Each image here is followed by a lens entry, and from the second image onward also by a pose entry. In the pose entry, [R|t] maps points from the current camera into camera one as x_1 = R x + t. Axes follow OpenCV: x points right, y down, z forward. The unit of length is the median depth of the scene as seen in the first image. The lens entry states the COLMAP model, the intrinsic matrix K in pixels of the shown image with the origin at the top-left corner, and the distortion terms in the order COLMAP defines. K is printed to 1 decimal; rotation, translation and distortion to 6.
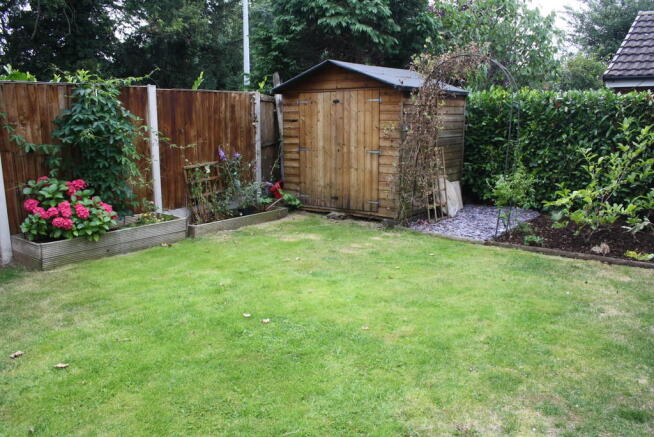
lens RADIAL K [[550.5, 0, 325.8], [0, 550.5, 221.2], [0, 0, 1]] dist [-0.068379, 0.051893]
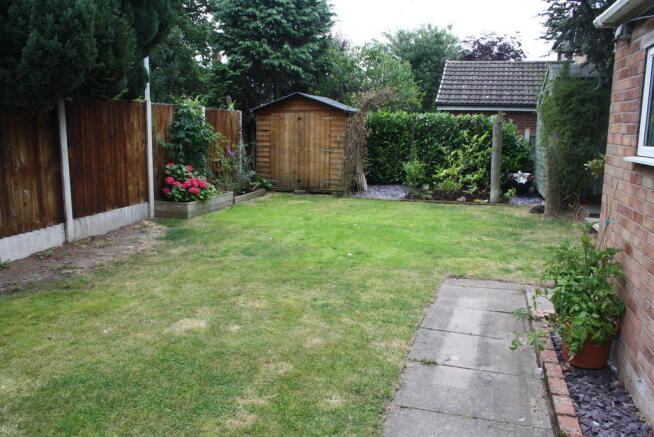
lens RADIAL K [[550.5, 0, 327.3], [0, 550.5, 217.9], [0, 0, 1]] dist [-0.068379, 0.051893]
pose [[0.930736, -0.050711, 0.362159, -0.478555], [0.058407, 0.998239, -0.010324, 0.083370], [-0.360998, 0.030762, 0.932059, -0.468145]]
